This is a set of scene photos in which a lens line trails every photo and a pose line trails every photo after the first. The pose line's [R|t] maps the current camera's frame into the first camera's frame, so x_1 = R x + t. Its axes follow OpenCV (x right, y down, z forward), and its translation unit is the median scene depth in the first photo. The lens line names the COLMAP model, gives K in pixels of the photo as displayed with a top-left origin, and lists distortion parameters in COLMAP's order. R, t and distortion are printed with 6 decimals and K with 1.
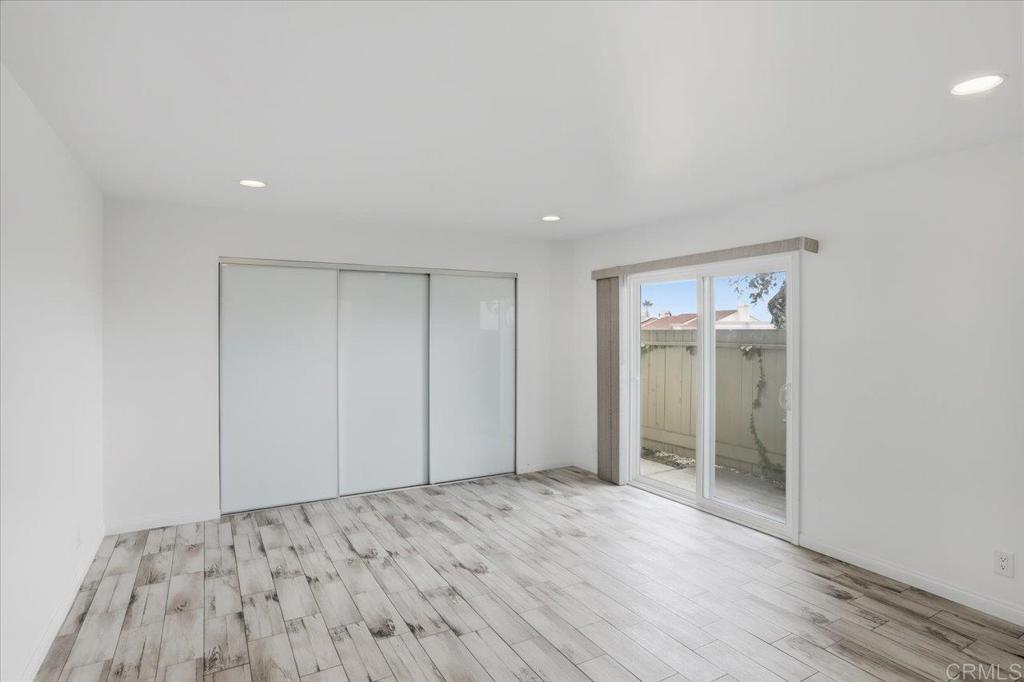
lens RADIAL K [[593.4, 0, 511.3], [0, 593.4, 328.9], [0, 0, 1]] dist [-0.050899, 0.042033]
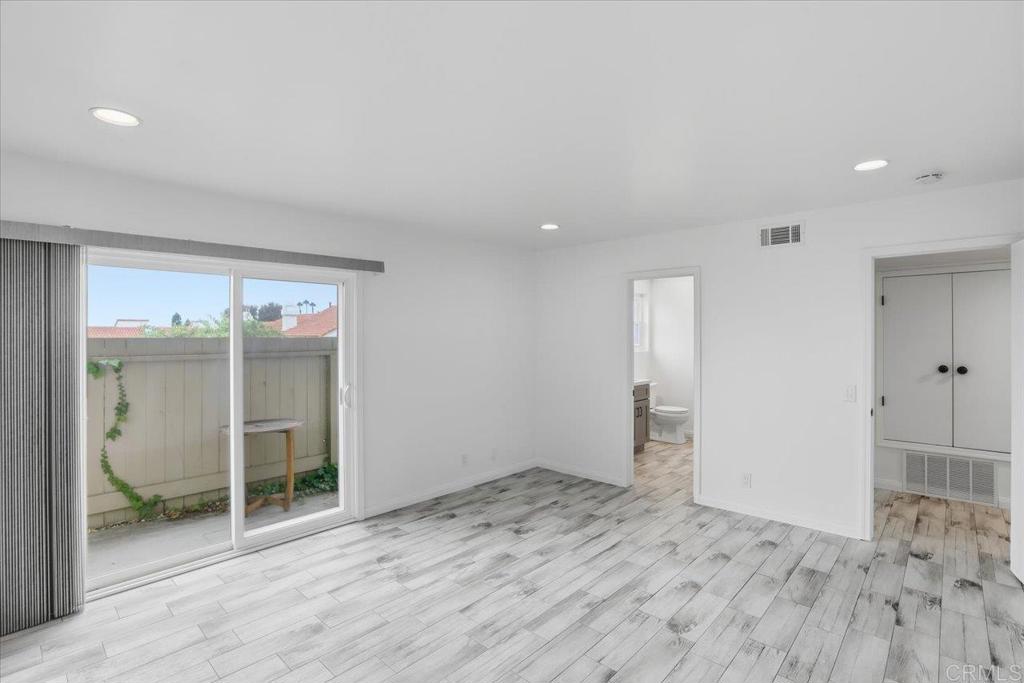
lens RADIAL K [[513.7, 0, 512.0], [0, 513.7, 341.5], [0, 0, 1]] dist [-0.045490, 0.023613]
pose [[-0.352868, -0.009122, 0.935629, -0.550555], [0.001007, 0.999948, 0.010129, -0.001301], [-0.935672, 0.004516, -0.352841, 1.025576]]
